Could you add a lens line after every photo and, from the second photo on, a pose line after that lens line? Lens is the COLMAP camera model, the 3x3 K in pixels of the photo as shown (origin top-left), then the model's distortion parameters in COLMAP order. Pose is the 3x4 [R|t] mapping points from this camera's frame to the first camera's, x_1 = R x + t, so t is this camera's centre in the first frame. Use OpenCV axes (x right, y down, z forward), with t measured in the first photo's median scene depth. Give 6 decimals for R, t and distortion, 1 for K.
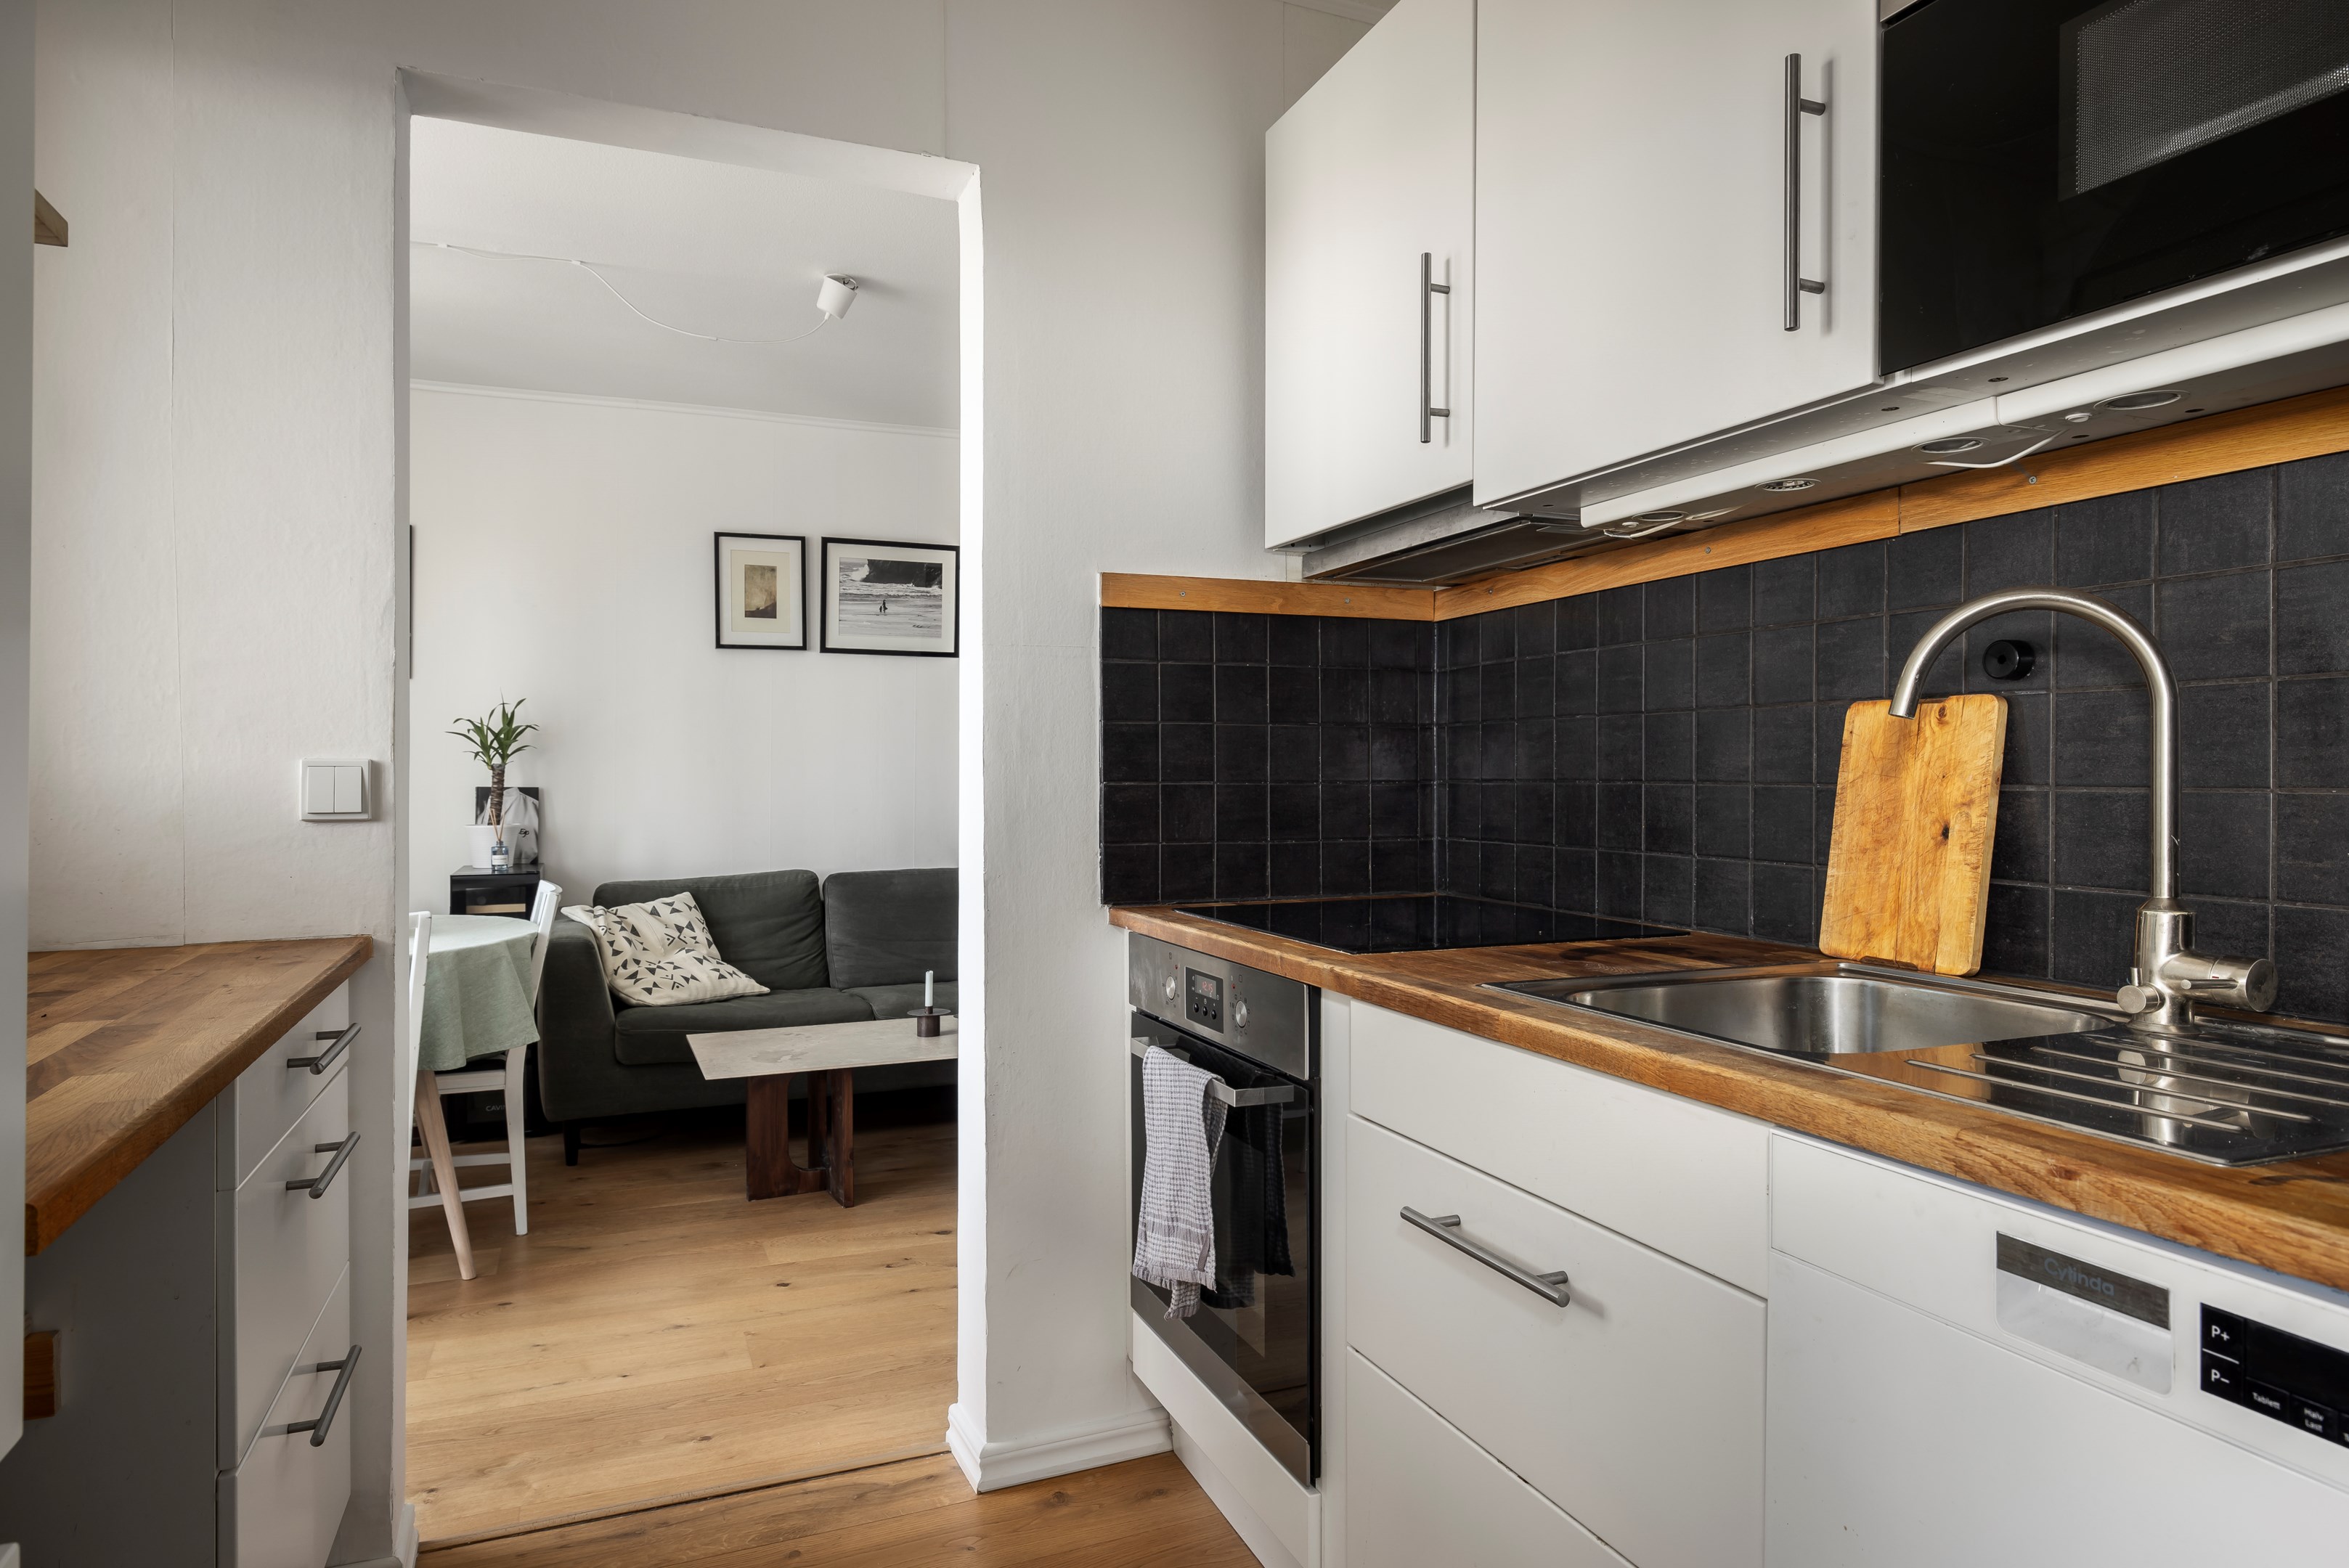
lens RADIAL K [[1372.1, 0, 1167.5], [0, 1372.1, 775.7], [0, 0, 1]] dist [-0.005487, 0.000079]
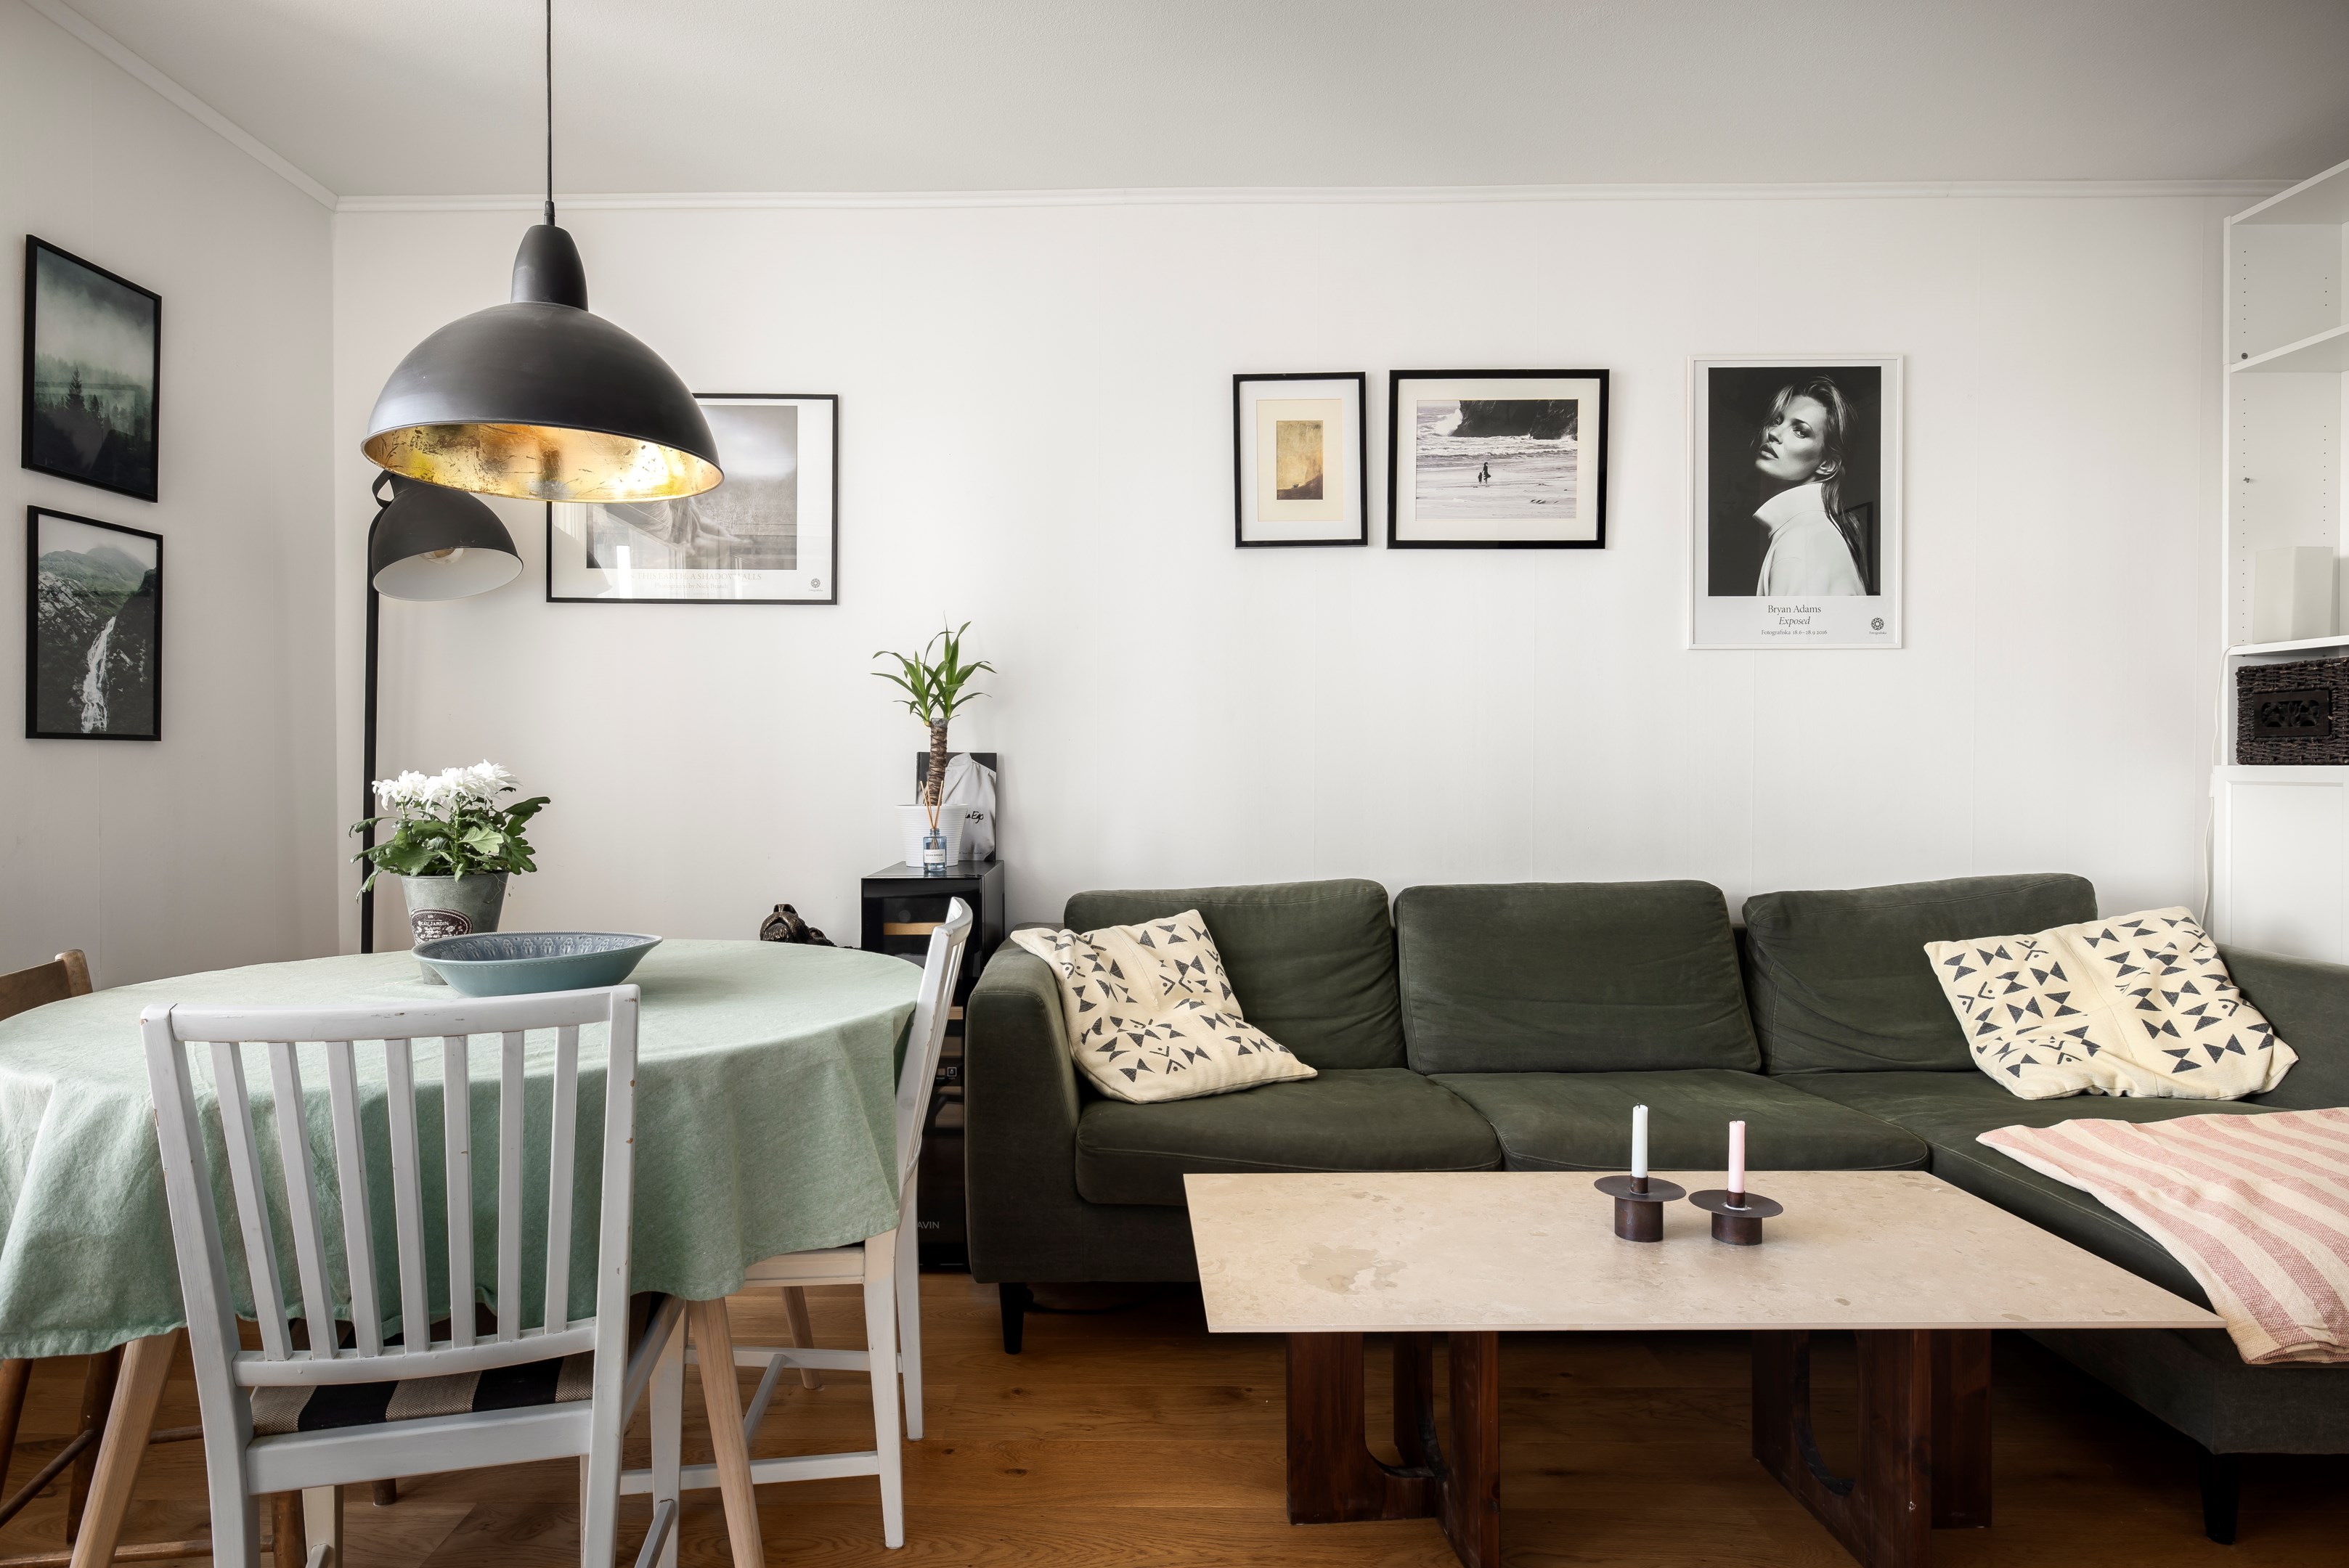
lens RADIAL K [[1352.9, 0, 1122.7], [0, 1352.9, 774.0], [0, 0, 1]] dist [-0.000886, -0.000838]
pose [[0.918551, 0.000776, -0.395302, -0.126037], [0.001701, 0.999981, 0.005916, 0.015535], [0.395299, -0.006106, 0.918532, 0.393857]]
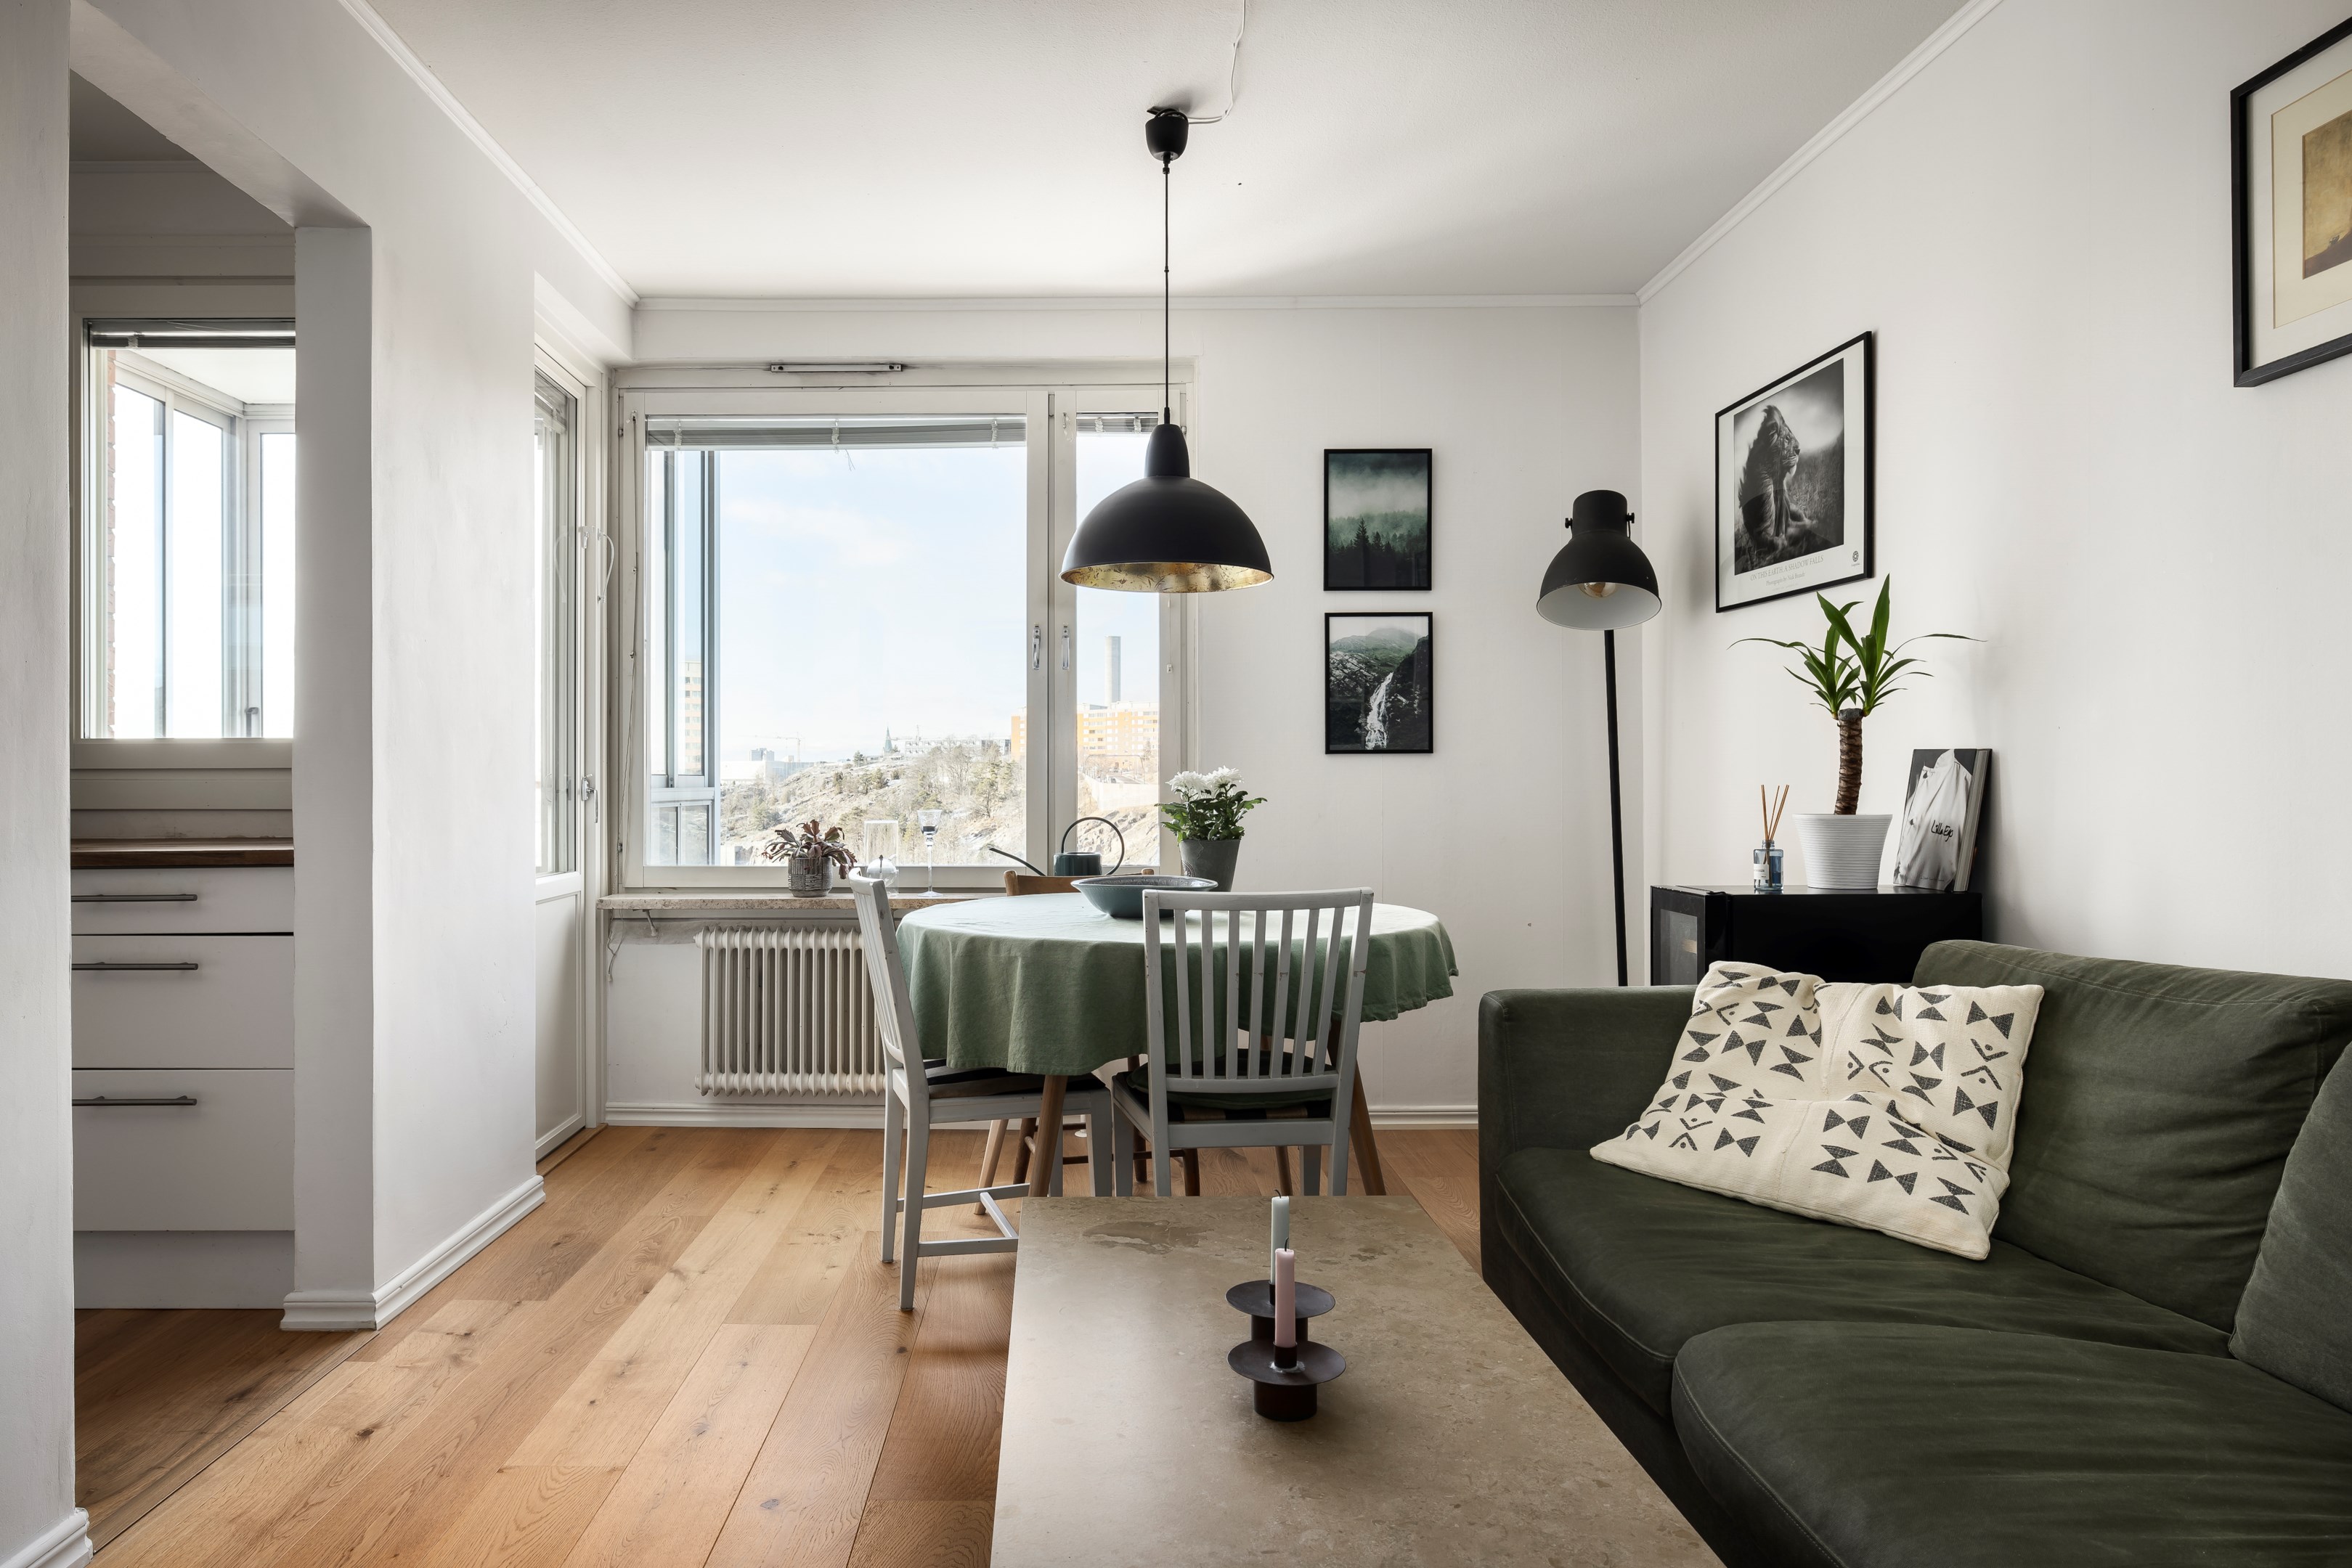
lens RADIAL K [[1448.8, 0, 1078.0], [0, 1448.8, 778.7], [0, 0, 1]] dist [-0.003742, 0.001097]
pose [[-0.387563, 0.001822, -0.921841, 0.191998], [0.003293, 0.999994, 0.000592, 0.018786], [0.921837, -0.002806, -0.387567, 0.918519]]
